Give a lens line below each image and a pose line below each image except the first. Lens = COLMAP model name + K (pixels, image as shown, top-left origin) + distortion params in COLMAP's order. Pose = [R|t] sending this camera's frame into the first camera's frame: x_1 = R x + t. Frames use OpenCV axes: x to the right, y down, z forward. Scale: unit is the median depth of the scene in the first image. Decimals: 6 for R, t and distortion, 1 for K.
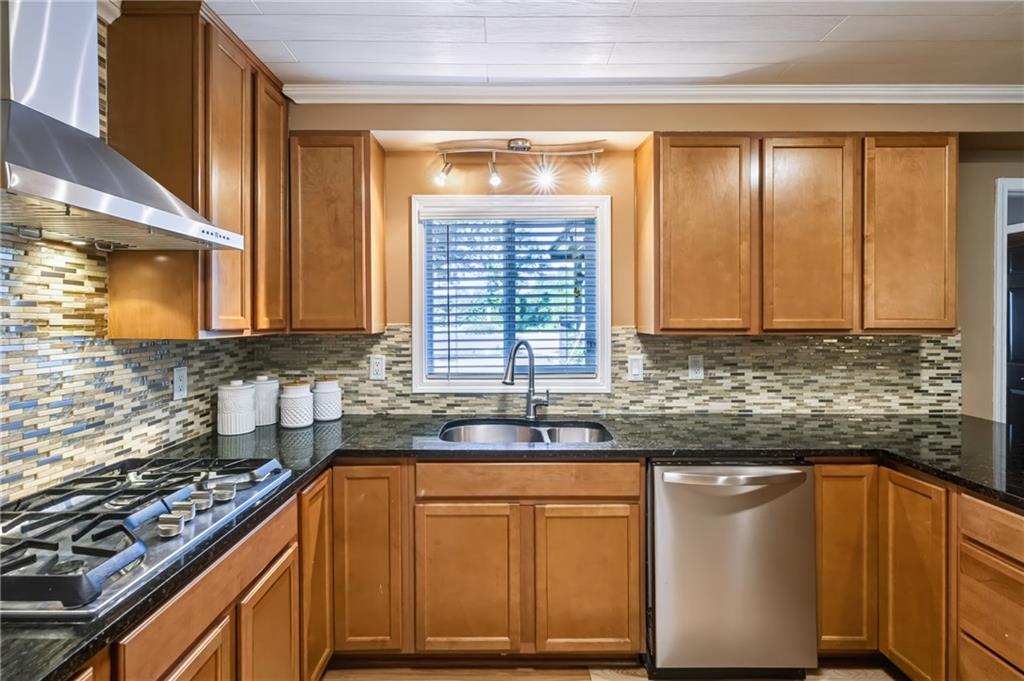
lens RADIAL K [[472.0, 0, 502.3], [0, 472.0, 323.3], [0, 0, 1]] dist [-0.002977, 0.000254]
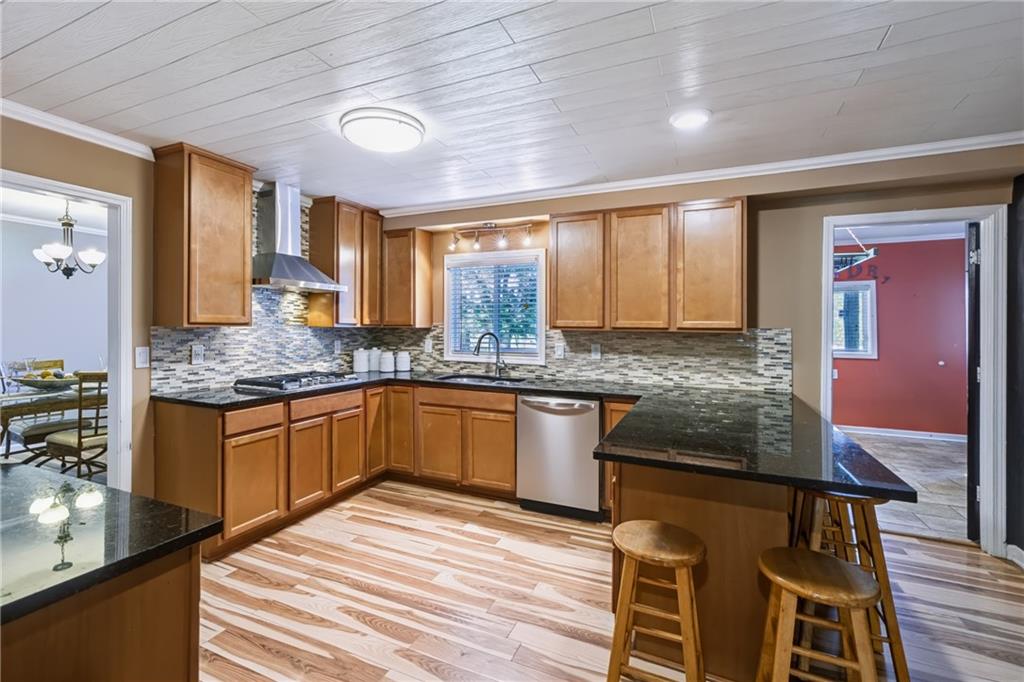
lens RADIAL K [[453.9, 0, 488.6], [0, 453.9, 325.9], [0, 0, 1]] dist [-0.005992, 0.000015]
pose [[0.906542, 0.009236, -0.422014, 0.731358], [-0.014215, 0.999862, -0.008654, 0.023944], [0.421876, 0.013844, 0.906548, -0.558985]]
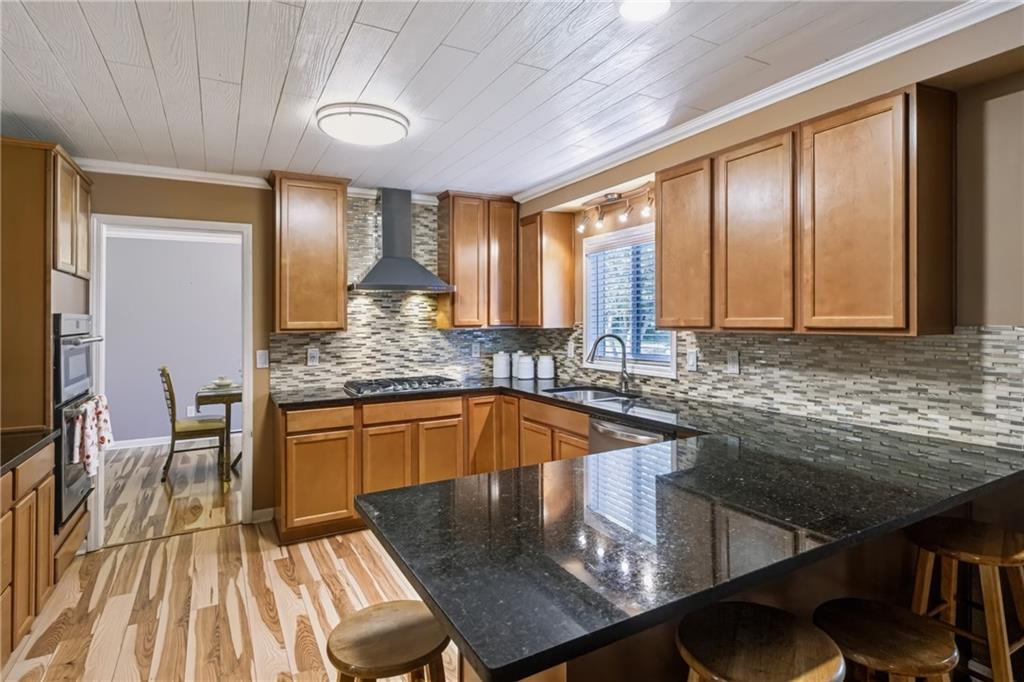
lens RADIAL K [[536.0, 0, 550.3], [0, 536.0, 322.1], [0, 0, 1]] dist [-0.008989, 0.002357]
pose [[0.527276, -0.001687, -0.849692, 1.239727], [0.002478, 0.999997, -0.000448, 0.000080], [0.849691, -0.001869, 0.527278, -0.008376]]
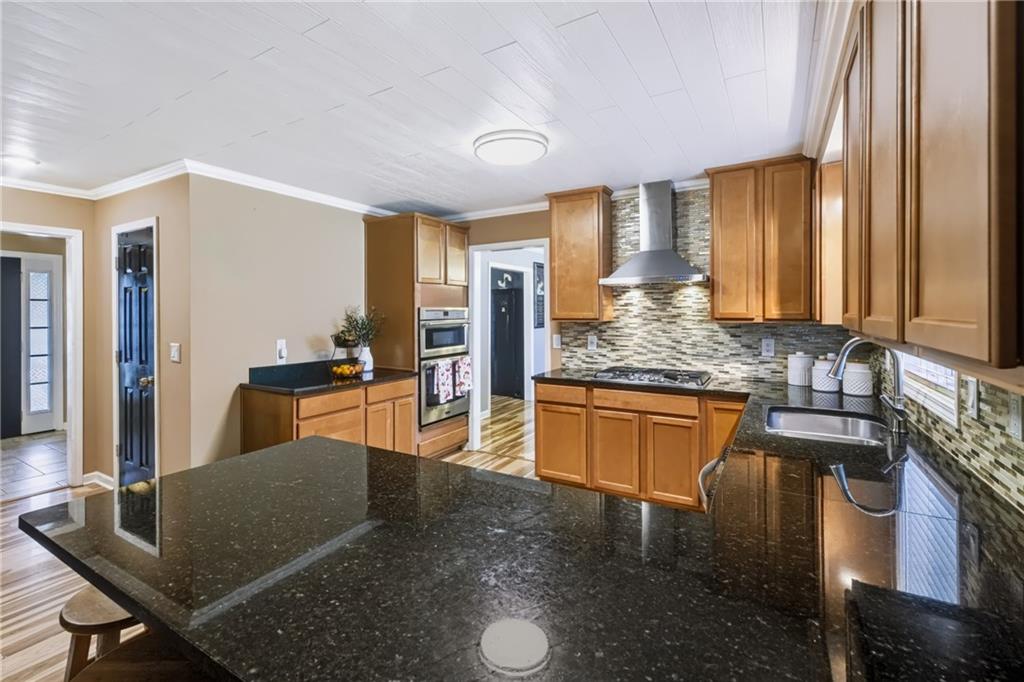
lens RADIAL K [[472.0, 0, 480.6], [0, 472.0, 317.8], [0, 0, 1]] dist [-0.002977, 0.000254]
pose [[-0.529112, 0.013981, -0.848437, 1.125134], [-0.001965, 0.999841, 0.017701, -0.014420], [0.848550, 0.011033, -0.529001, 0.790327]]
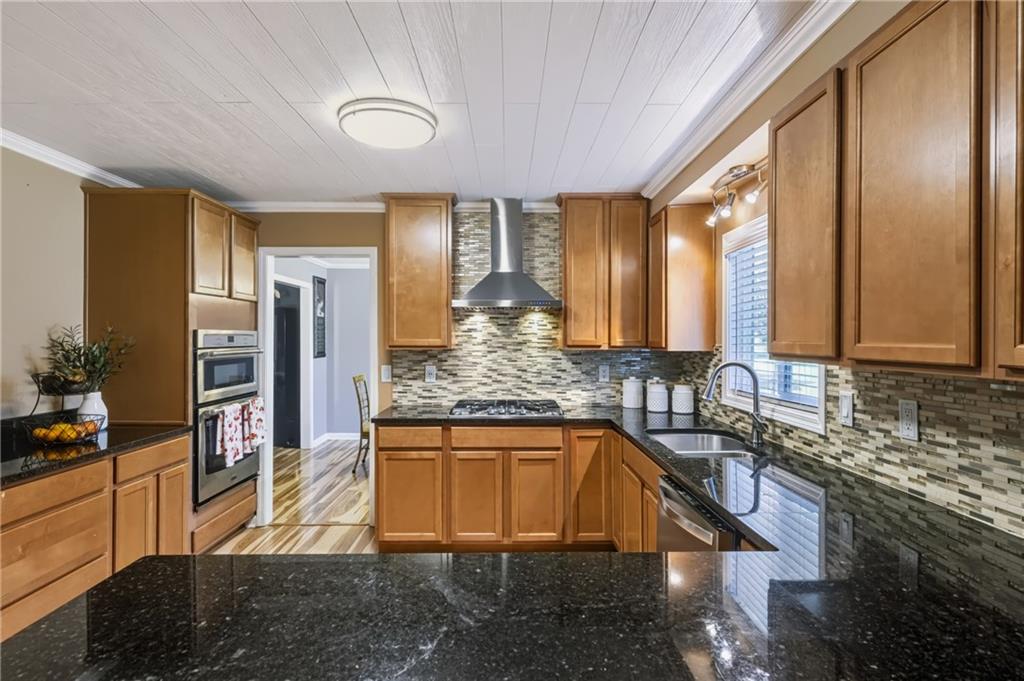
lens RADIAL K [[521.7, 0, 516.2], [0, 521.7, 341.6], [0, 0, 1]] dist [0.002032, -0.000571]
pose [[0.022611, 0.006686, -0.999722, 1.094361], [-0.011421, 0.999914, 0.006429, -0.009105], [0.999679, 0.011272, 0.022686, 0.462099]]
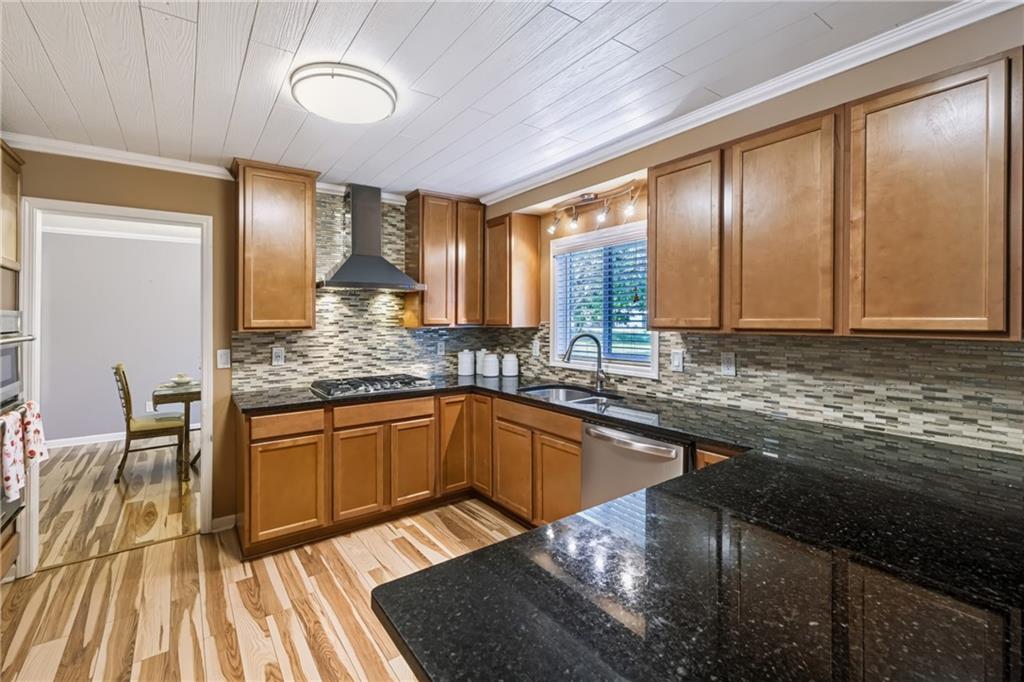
lens RADIAL K [[441.9, 0, 504.4], [0, 441.9, 323.1], [0, 0, 1]] dist [-0.001159, -0.000015]
pose [[0.587732, 0.005049, -0.809040, 0.919465], [-0.002587, 0.999987, 0.004361, -0.001492], [0.809052, -0.000470, 0.587737, 0.010277]]
